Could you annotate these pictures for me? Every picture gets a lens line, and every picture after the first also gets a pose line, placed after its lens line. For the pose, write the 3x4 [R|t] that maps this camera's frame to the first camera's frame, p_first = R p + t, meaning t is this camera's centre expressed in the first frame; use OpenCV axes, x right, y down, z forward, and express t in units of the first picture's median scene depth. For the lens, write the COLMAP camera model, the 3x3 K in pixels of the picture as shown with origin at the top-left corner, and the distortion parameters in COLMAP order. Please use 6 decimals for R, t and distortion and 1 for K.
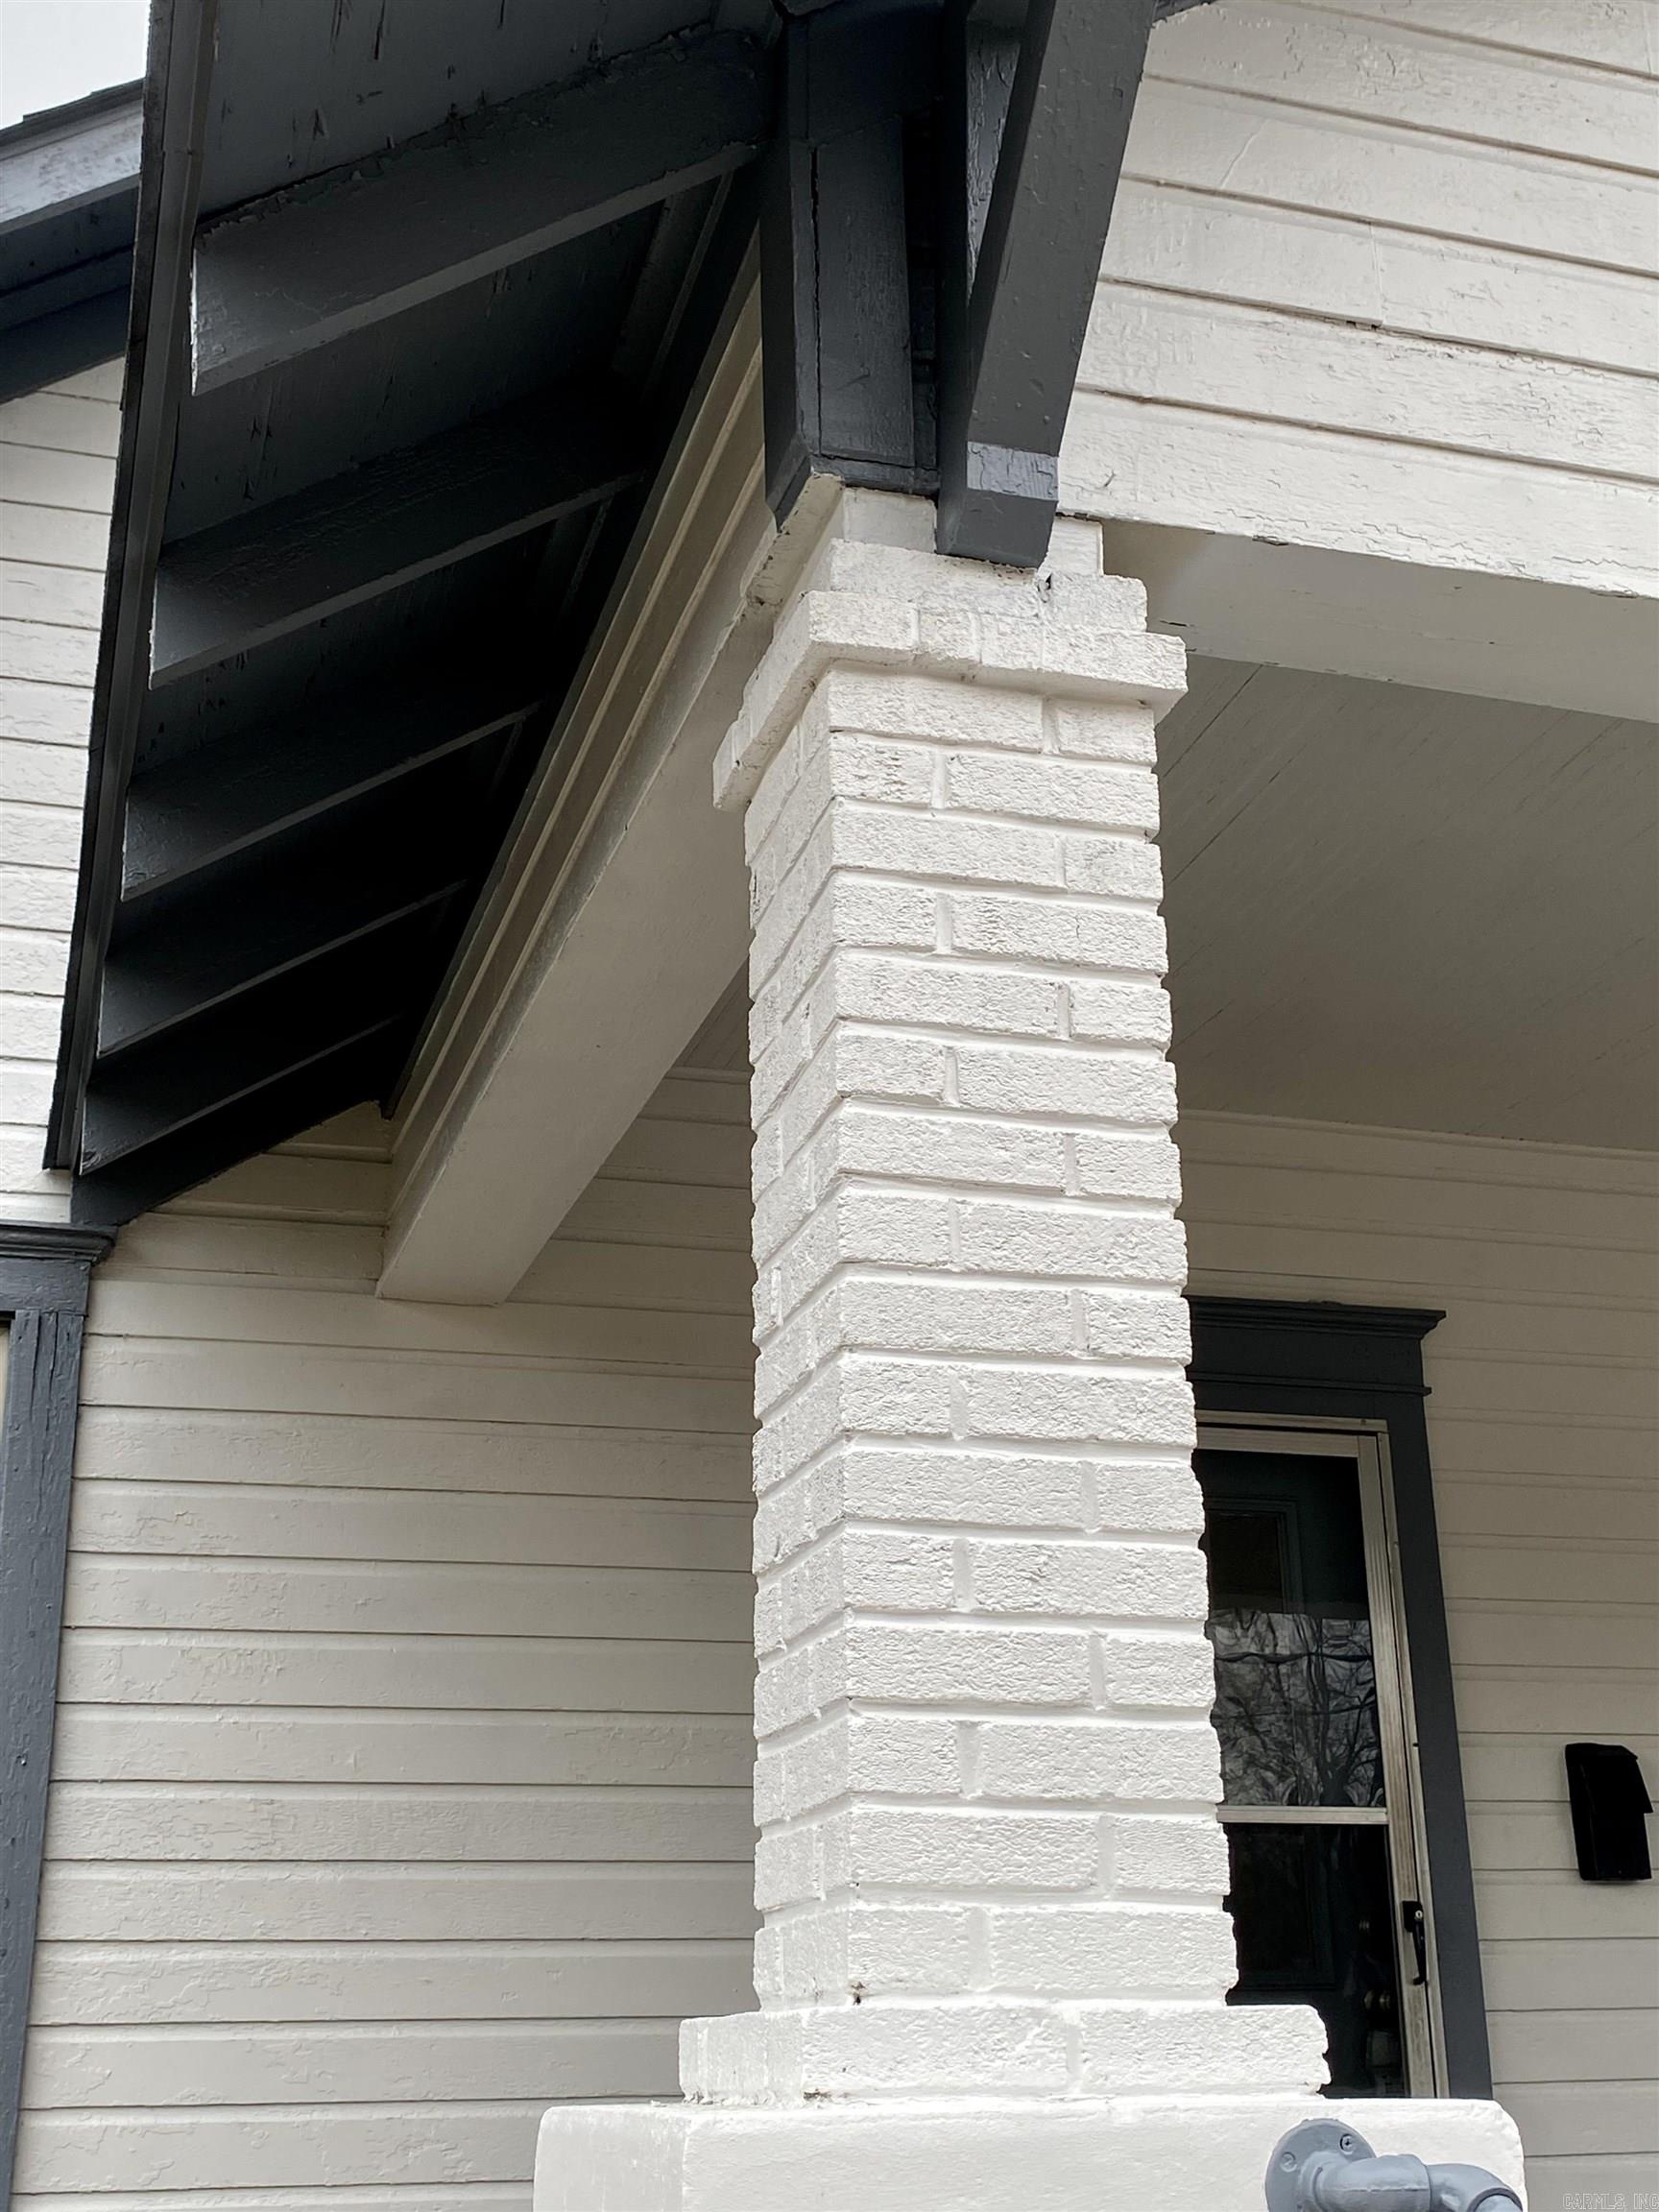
lens RADIAL K [[2779.0, 0, 829.5], [0, 2779.0, 1106.0], [0, 0, 1]] dist [-0.025317, -0.033011]
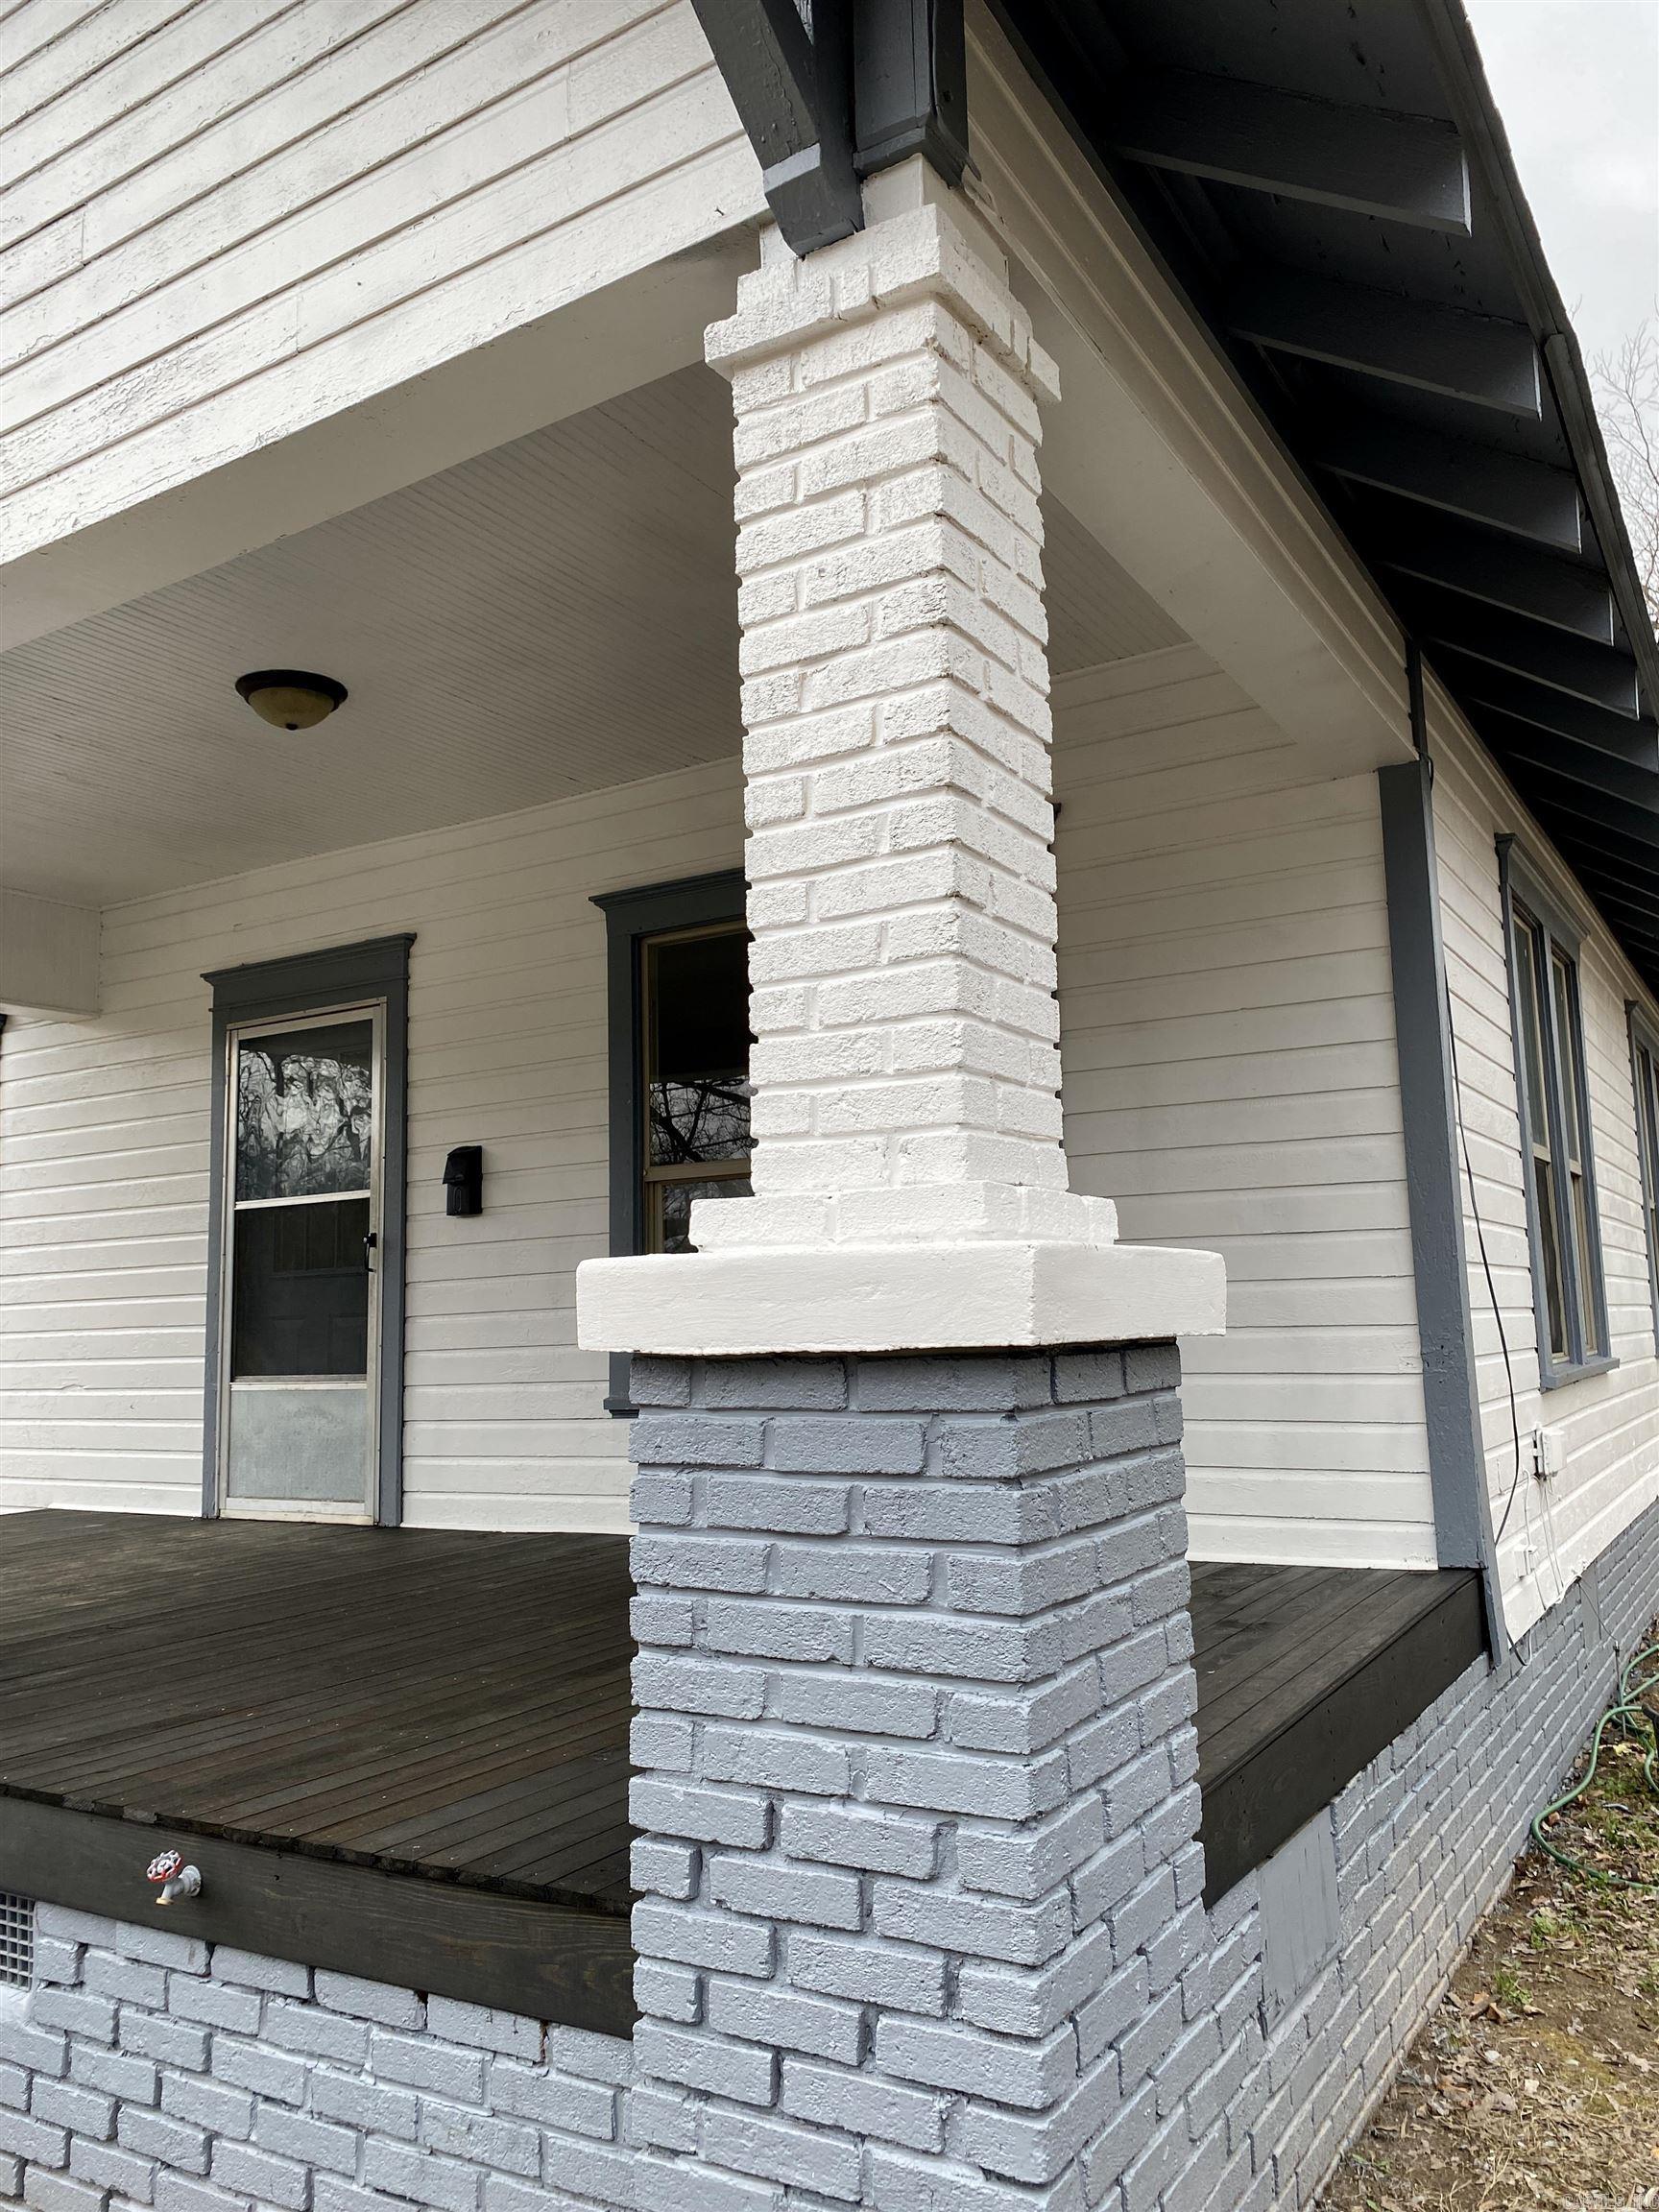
lens RADIAL K [[1668.8, 0, 829.5], [0, 1668.8, 1106.0], [0, 0, 1]] dist [0.056539, -0.068502]
pose [[0.669785, -0.097903, -0.736073, 1.330151], [0.269122, 0.955881, 0.117747, 0.137292], [0.692071, -0.276959, 0.666582, 0.416477]]
